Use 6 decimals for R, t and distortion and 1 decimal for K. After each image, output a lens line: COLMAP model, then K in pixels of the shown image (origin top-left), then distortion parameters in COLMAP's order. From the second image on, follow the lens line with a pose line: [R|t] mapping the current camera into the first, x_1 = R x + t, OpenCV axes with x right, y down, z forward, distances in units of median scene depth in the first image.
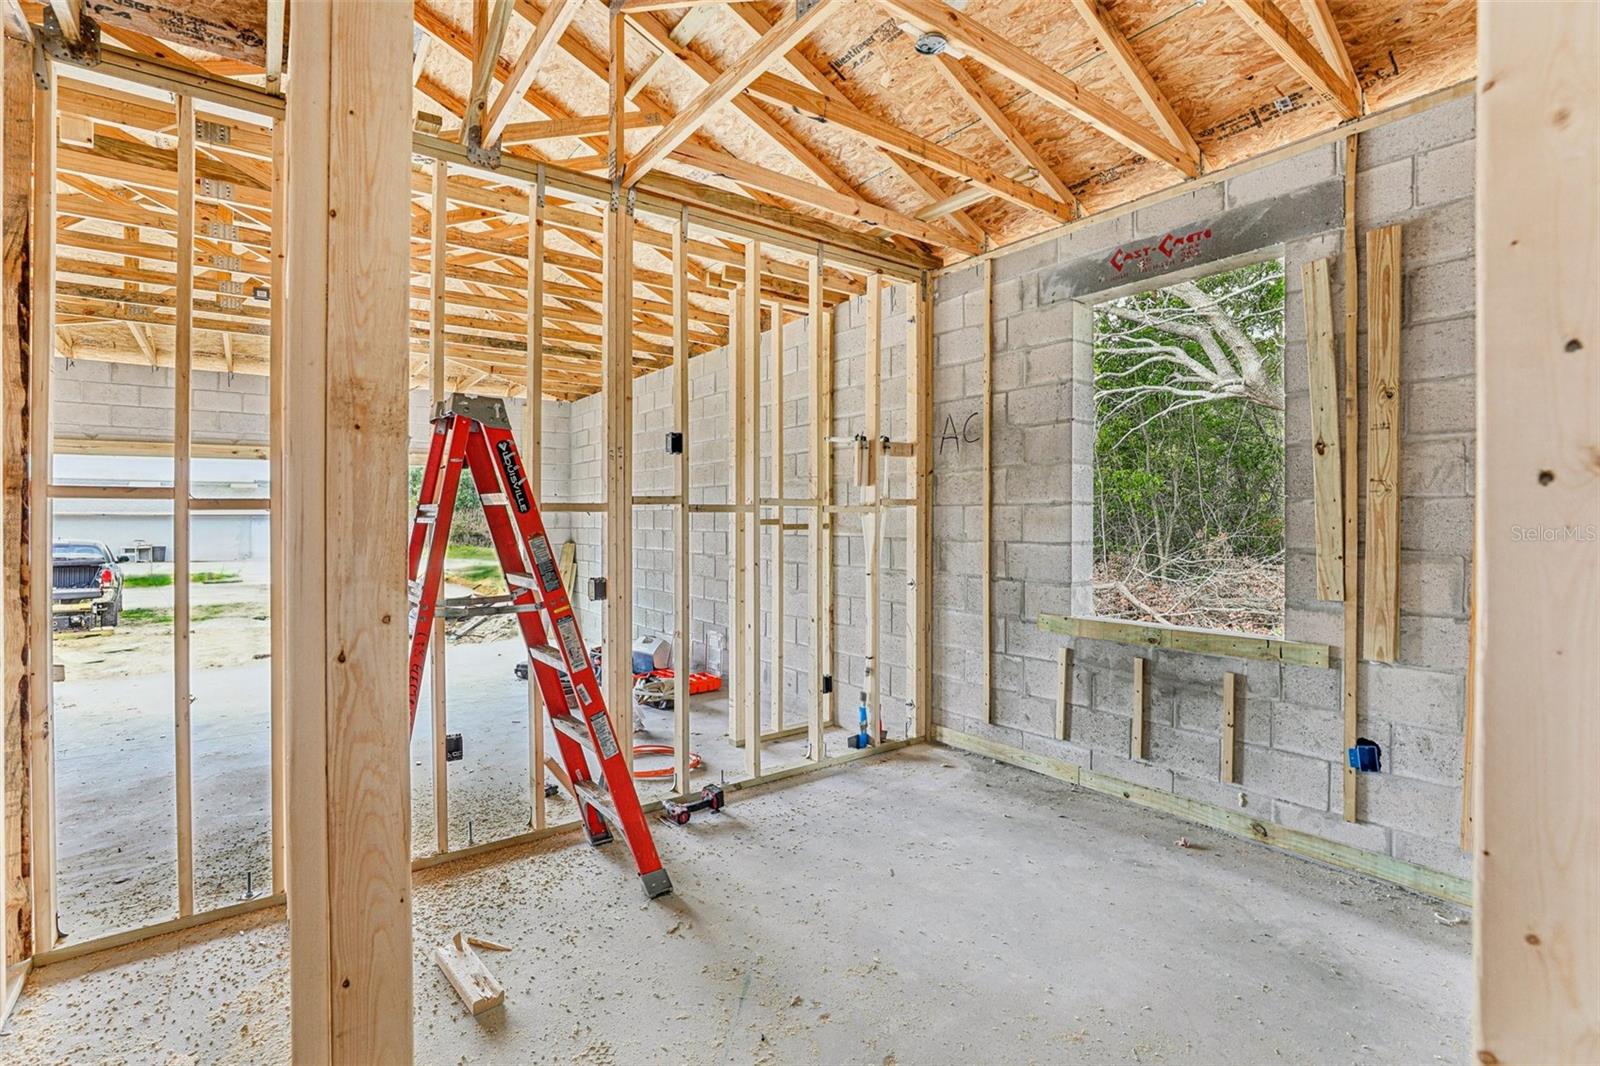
lens RADIAL K [[732.9, 0, 795.7], [0, 732.9, 525.1], [0, 0, 1]] dist [-0.039125, 0.011069]
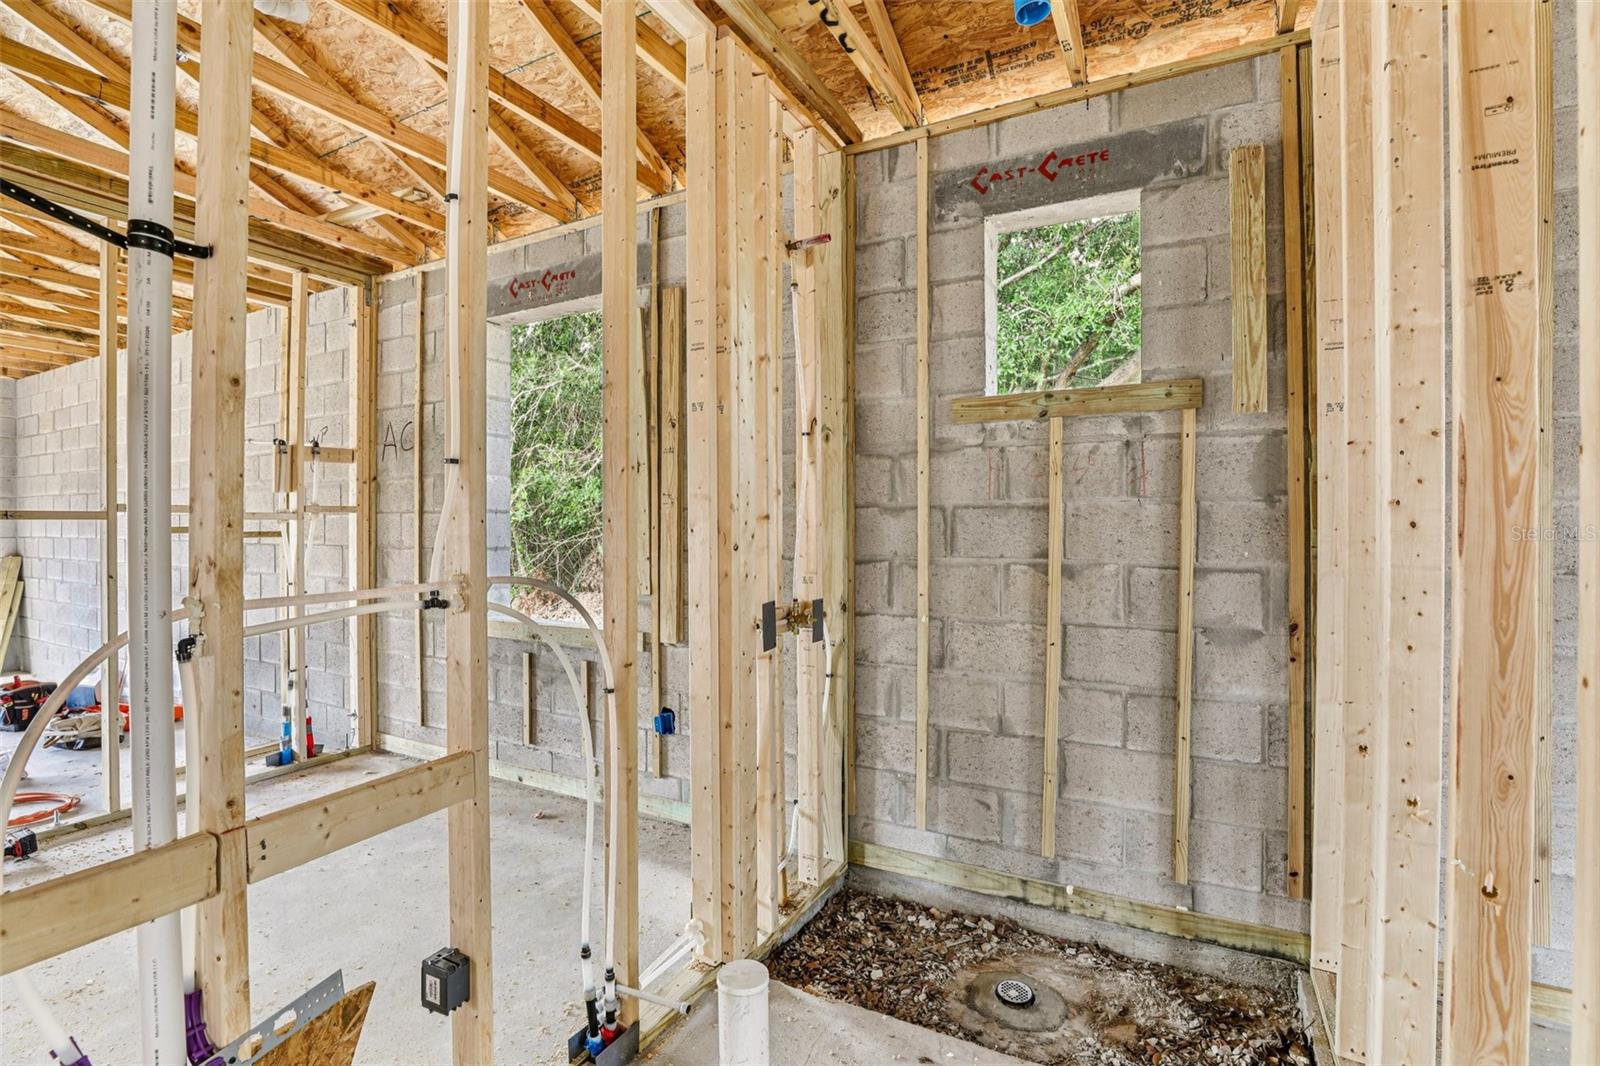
lens RADIAL K [[732.9, 0, 802.1], [0, 732.9, 532.7], [0, 0, 1]] dist [-0.039125, 0.011069]
pose [[0.907847, -0.005019, 0.419272, 0.328363], [0.003828, 0.999986, 0.003682, -0.001174], [-0.419285, -0.001738, 0.907853, -0.147489]]
